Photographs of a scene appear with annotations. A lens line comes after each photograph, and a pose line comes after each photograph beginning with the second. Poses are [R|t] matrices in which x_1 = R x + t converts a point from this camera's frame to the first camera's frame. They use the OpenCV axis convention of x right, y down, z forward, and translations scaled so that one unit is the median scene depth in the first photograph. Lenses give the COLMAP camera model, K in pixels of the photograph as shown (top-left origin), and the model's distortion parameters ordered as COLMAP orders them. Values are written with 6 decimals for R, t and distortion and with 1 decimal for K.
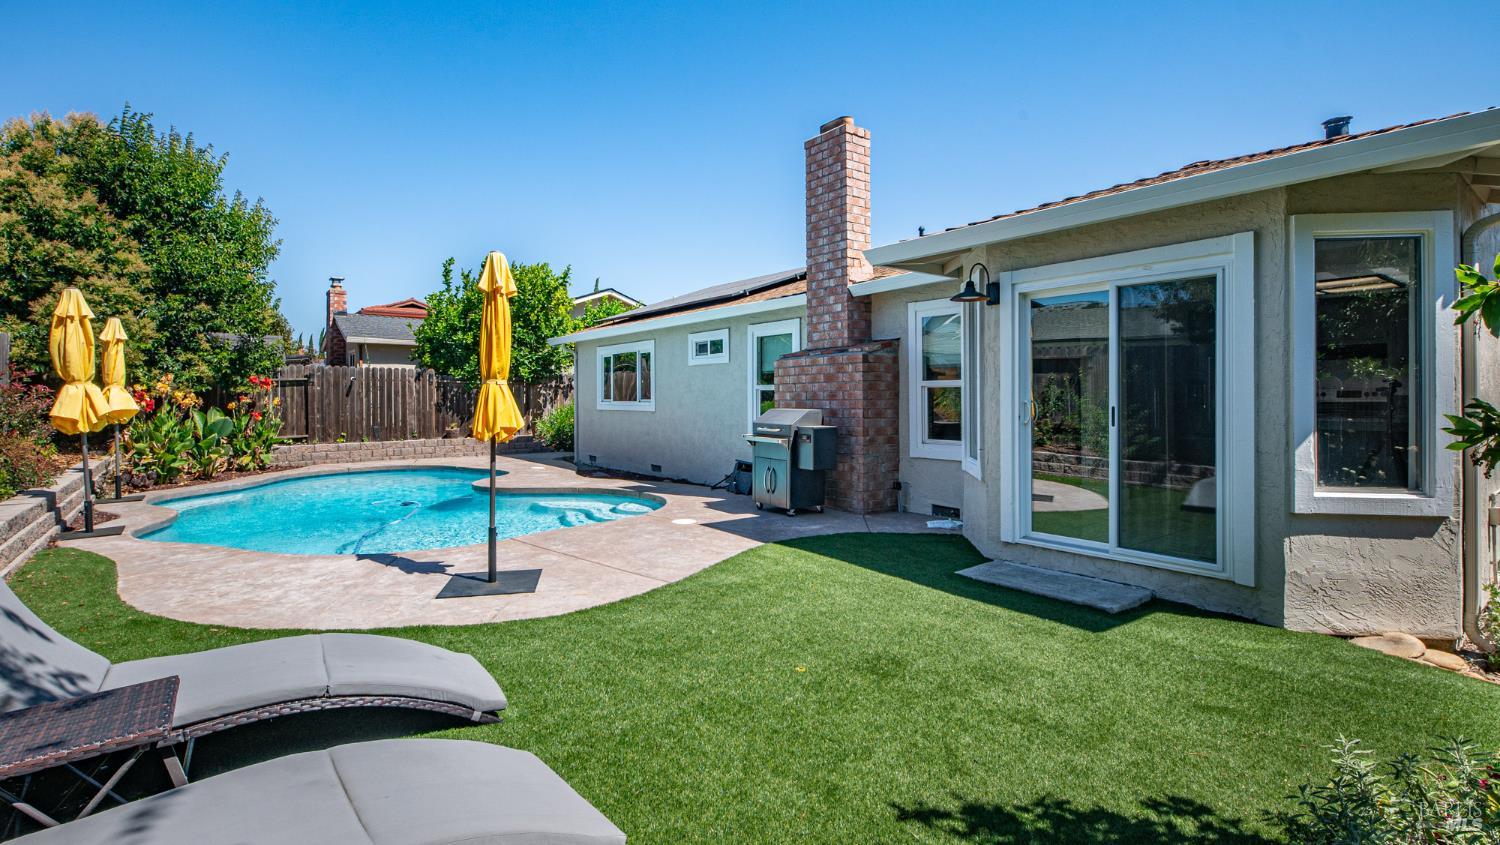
lens RADIAL K [[672.9, 0, 742.3], [0, 672.9, 383.3], [0, 0, 1]] dist [0.010313, -0.007182]
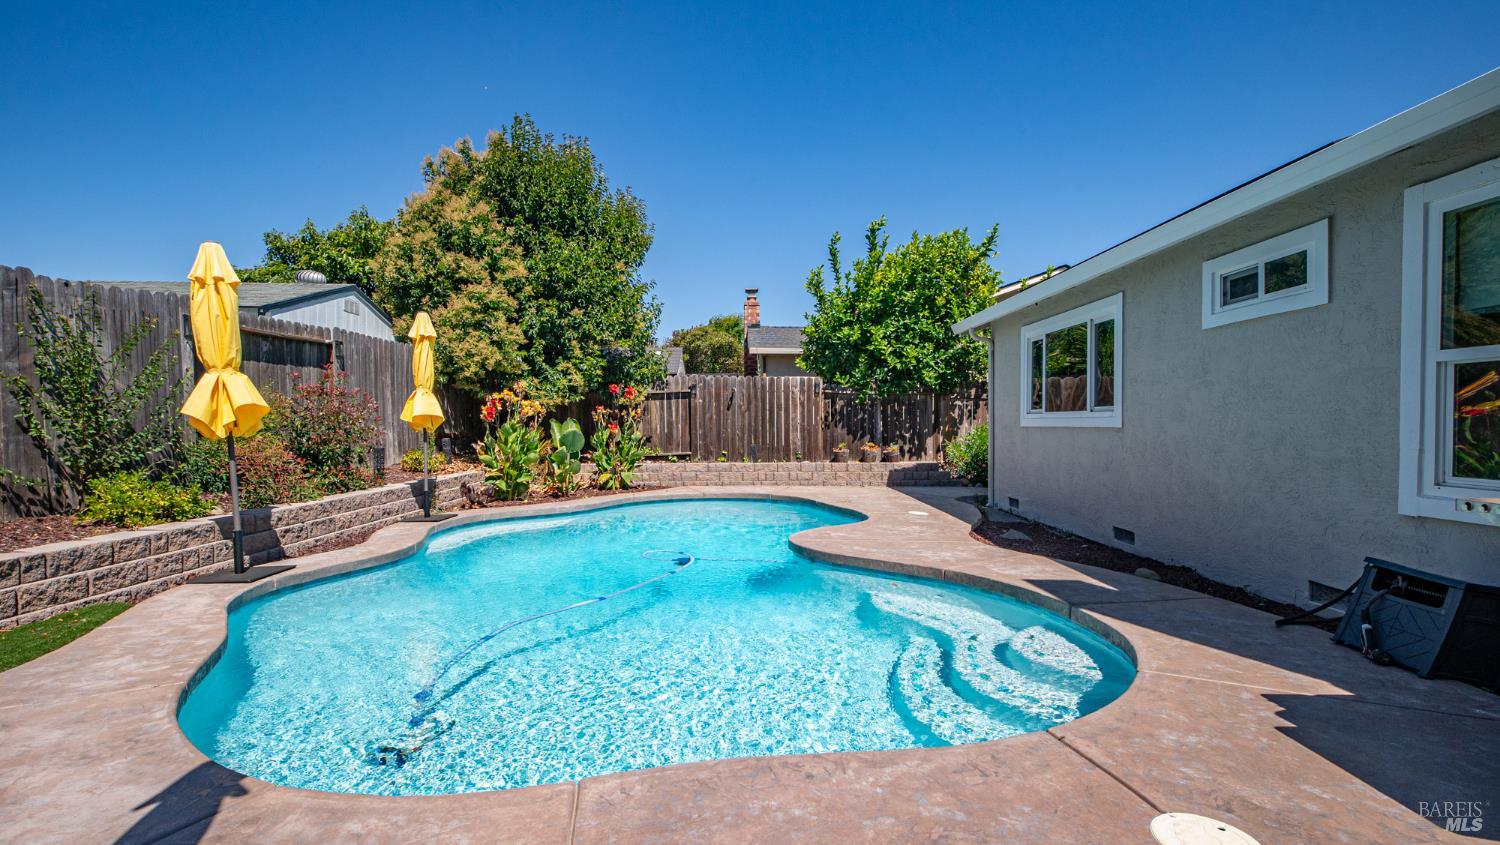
lens RADIAL K [[672.9, 0, 743.9], [0, 672.9, 428.9], [0, 0, 1]] dist [0.010313, -0.007182]
pose [[0.787441, 0.010894, -0.616294, -0.038206], [0.008686, 0.999548, 0.028766, 0.024583], [0.616329, -0.028005, 0.786991, 0.407280]]
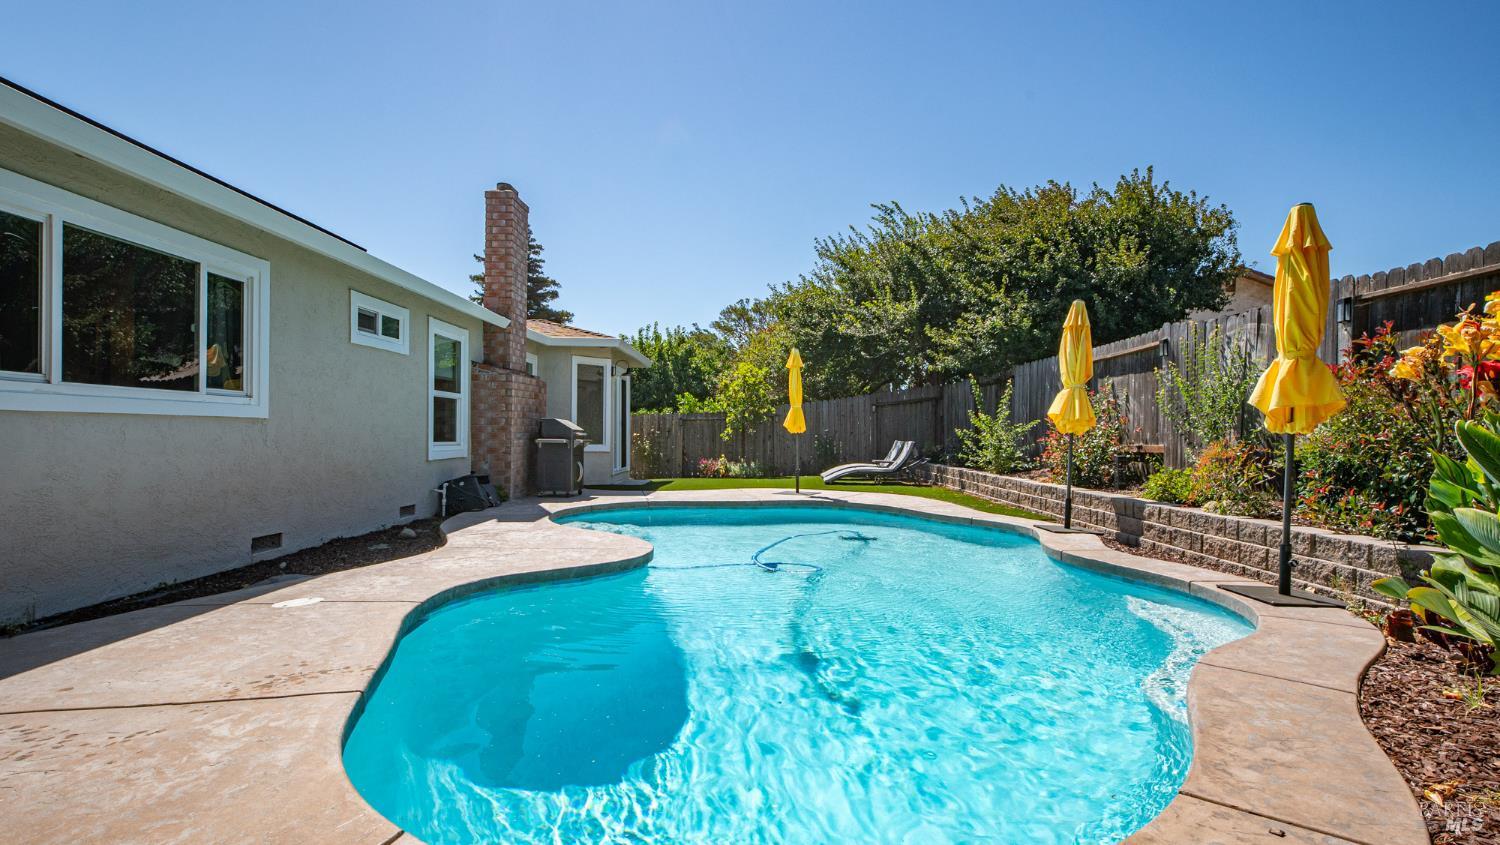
lens RADIAL K [[672.9, 0, 756.1], [0, 672.9, 438.5], [0, 0, 1]] dist [0.010313, -0.007182]
pose [[-0.789340, -0.005685, 0.613930, -0.675359], [-0.016634, 0.999788, -0.012129, 0.054968], [-0.613731, -0.019786, -0.789267, 1.166152]]
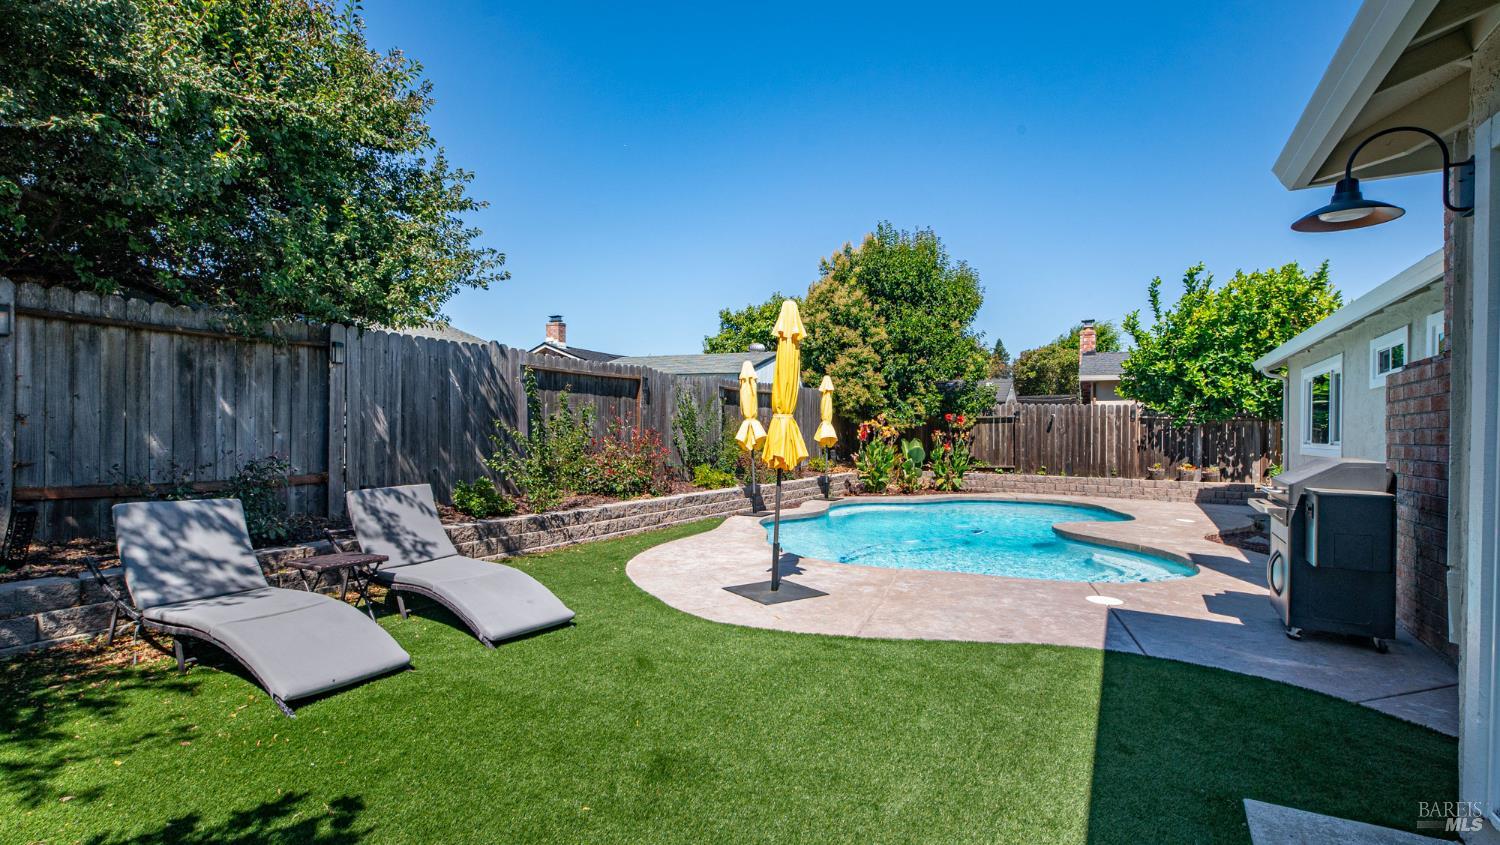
lens RADIAL K [[672.9, 0, 745.2], [0, 672.9, 426.3], [0, 0, 1]] dist [0.010313, -0.007182]
pose [[0.379592, 0.005077, -0.925140, 0.268988], [0.002717, 0.999975, 0.006603, 0.002650], [0.925150, -0.005020, 0.379569, 0.198699]]
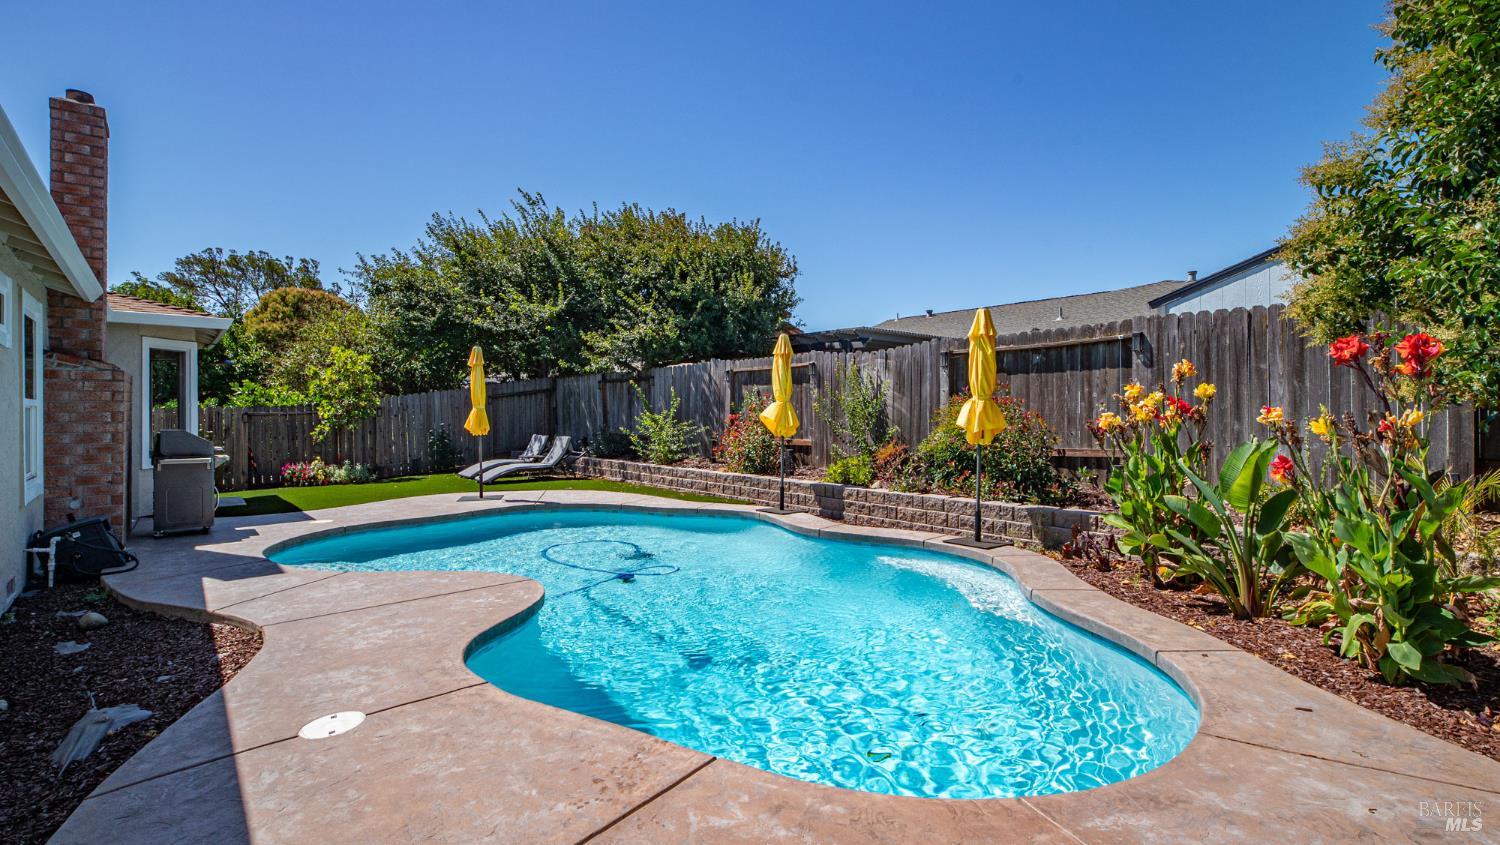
lens RADIAL K [[672.9, 0, 727.8], [0, 672.9, 412.6], [0, 0, 1]] dist [0.010313, -0.007182]
pose [[-0.999558, 0.009580, -0.028138, -0.449964], [0.010071, 0.999799, -0.017351, 0.024470], [0.027966, -0.017627, -0.999453, 1.292841]]
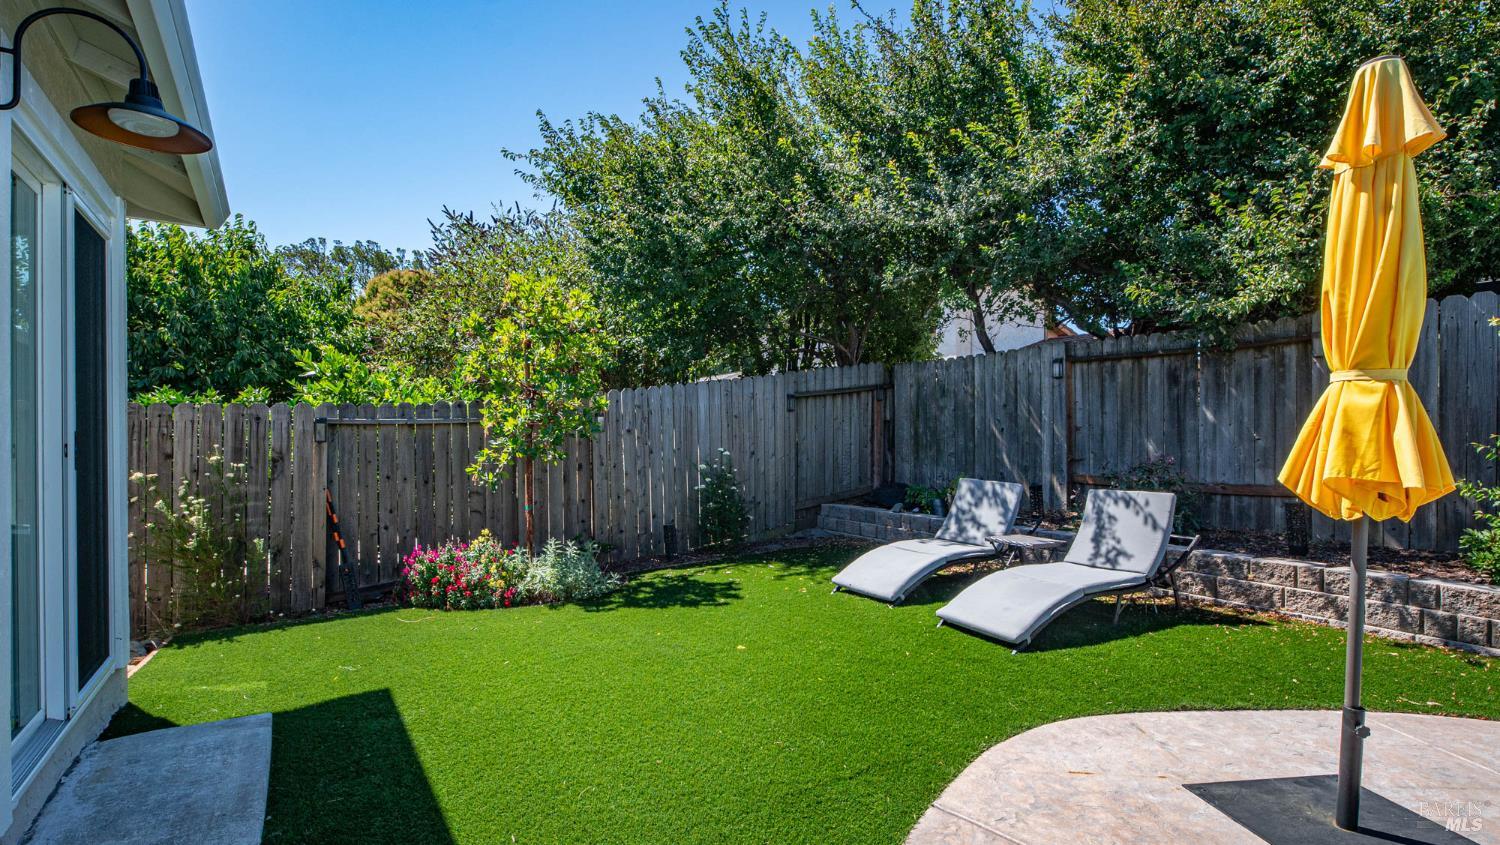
lens RADIAL K [[672.9, 0, 738.9], [0, 672.9, 430.0], [0, 0, 1]] dist [0.010313, -0.007182]
pose [[-0.997089, 0.000583, 0.076243, -0.000261], [-0.001413, 0.999658, -0.026123, 0.016600], [-0.076232, -0.026155, -0.996747, 0.587323]]
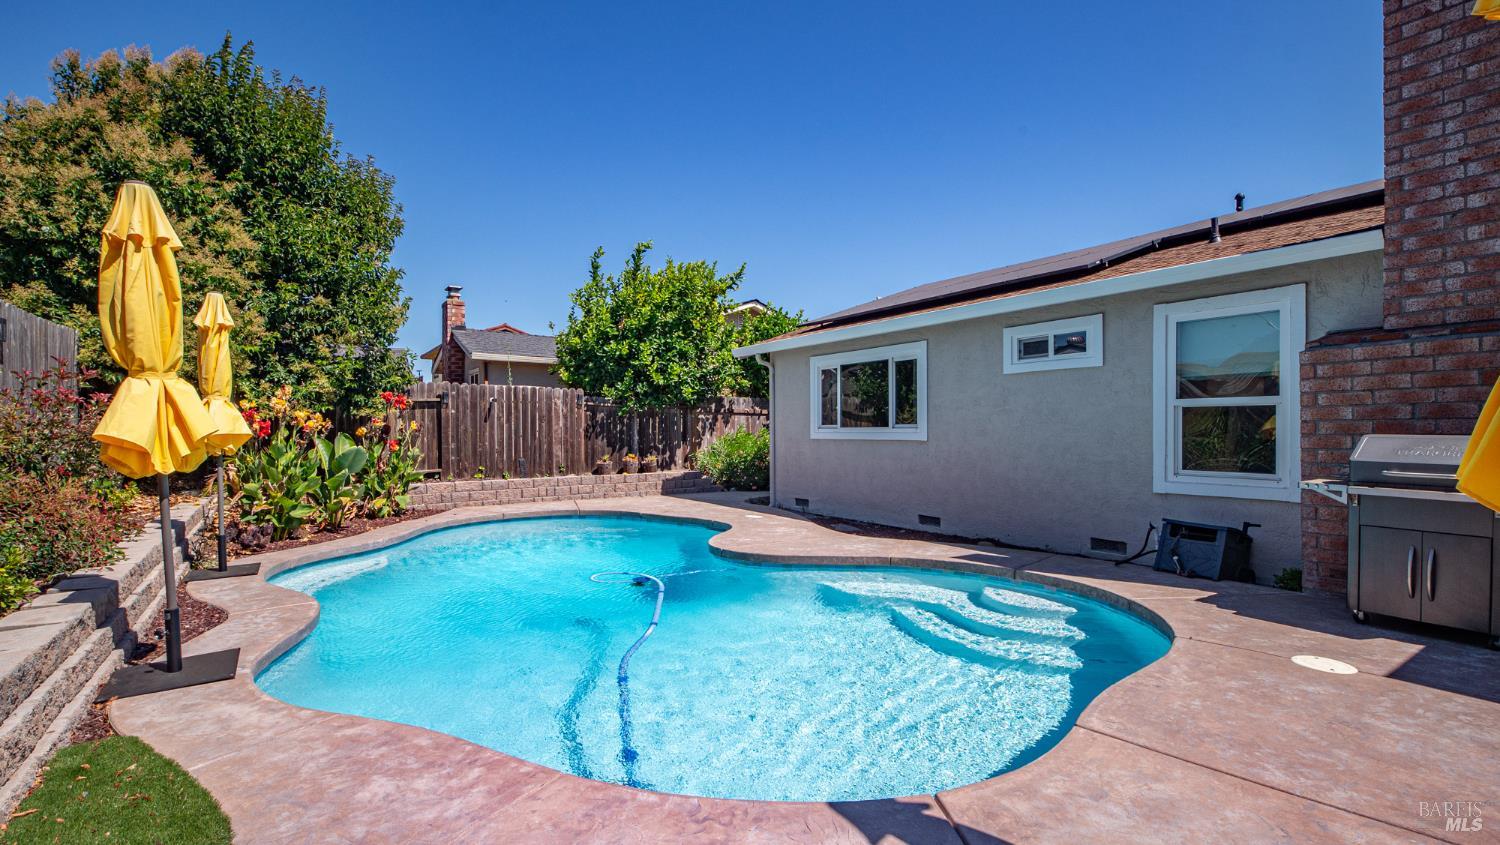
lens RADIAL K [[672.9, 0, 749.3], [0, 672.9, 422.5], [0, 0, 1]] dist [0.010313, -0.007182]
pose [[0.997080, 0.002786, -0.076315, -0.265541], [-0.002003, 0.999945, 0.010335, 0.014970], [0.076340, -0.010152, 0.997030, 0.281851]]
